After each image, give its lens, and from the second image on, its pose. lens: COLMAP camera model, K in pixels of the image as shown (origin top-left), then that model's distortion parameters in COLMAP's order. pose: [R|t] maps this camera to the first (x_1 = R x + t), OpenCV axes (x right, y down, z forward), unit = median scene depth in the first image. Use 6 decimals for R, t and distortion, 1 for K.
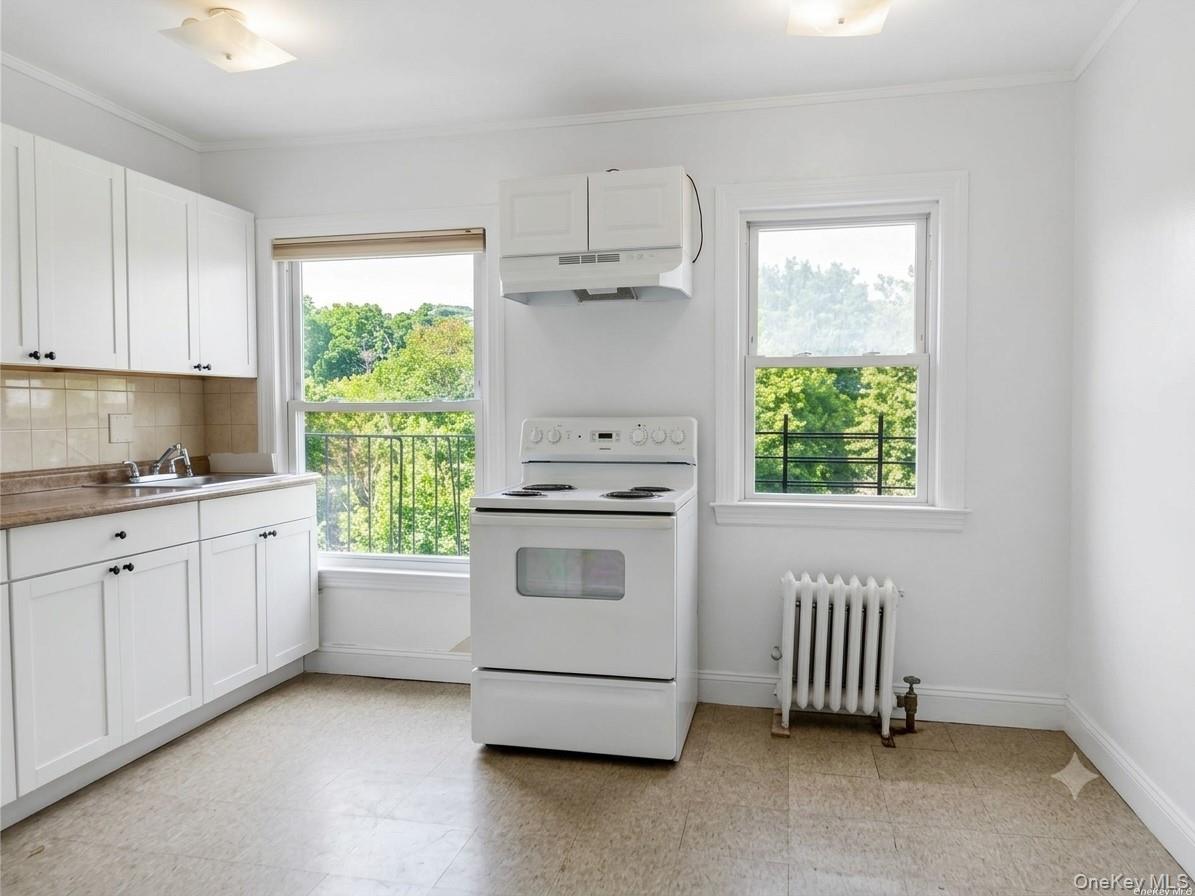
lens RADIAL K [[811.7, 0, 595.3], [0, 811.7, 447.6], [0, 0, 1]] dist [-0.022352, 0.017186]
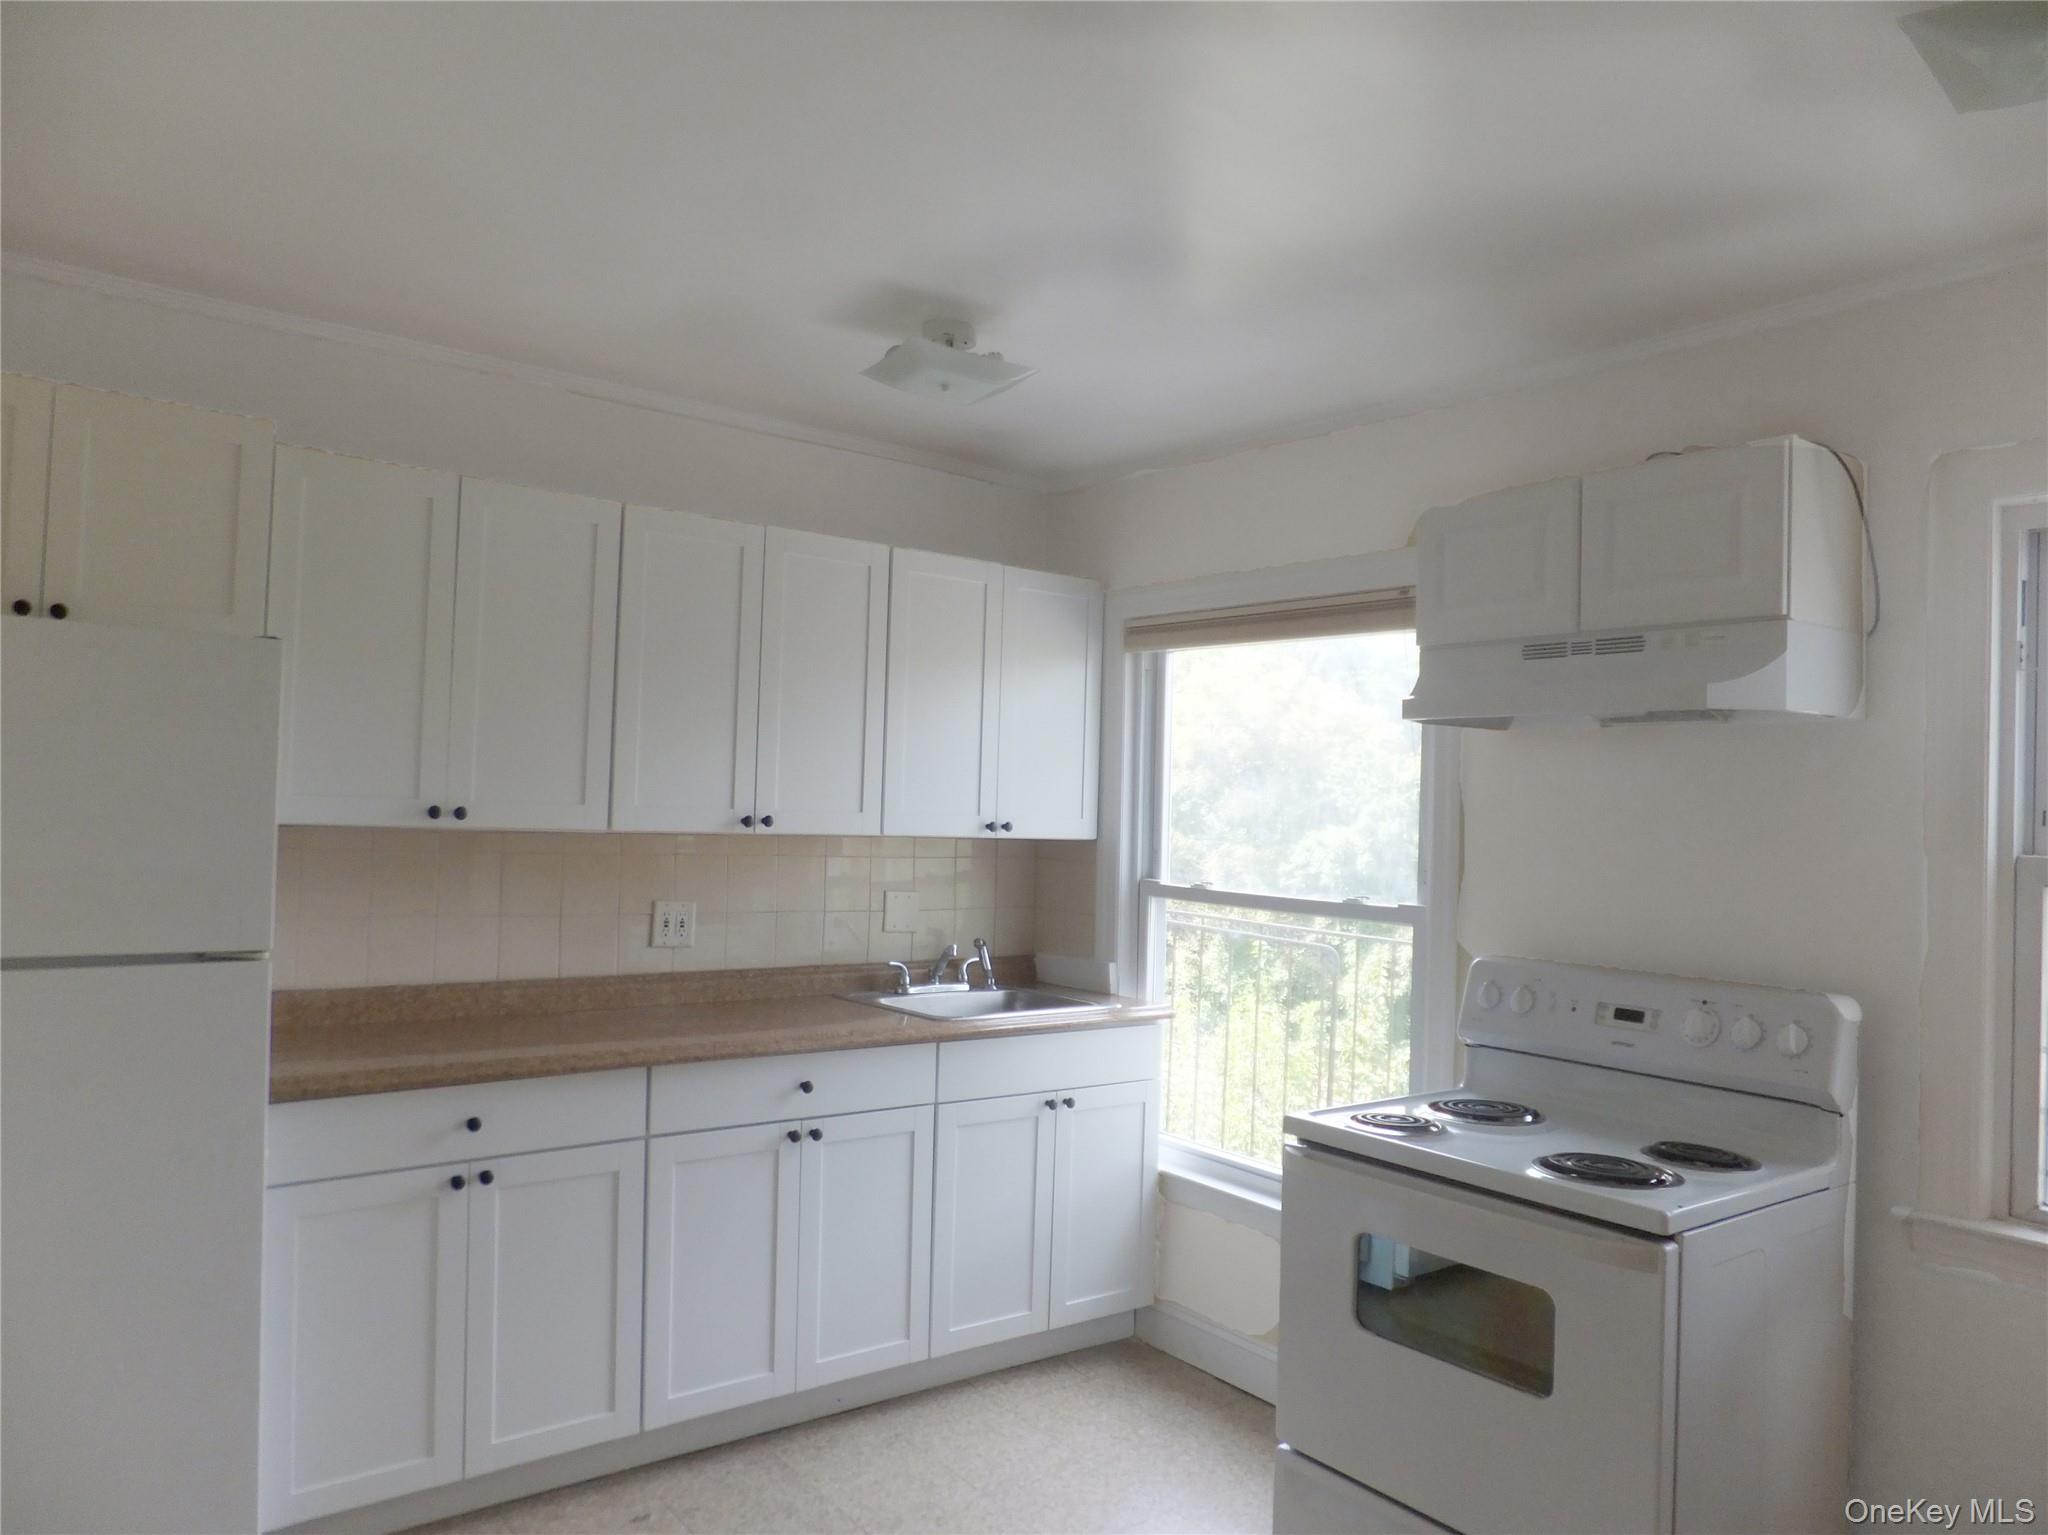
lens RADIAL K [[1391.0, 0, 1015.2], [0, 1391.0, 770.0], [0, 0, 1]] dist [-0.022352, 0.017186]
pose [[0.763590, 0.016994, -0.645478, 0.253339], [-0.063554, 0.996778, -0.048940, -0.092886], [0.642566, 0.078393, 0.762209, 0.151005]]
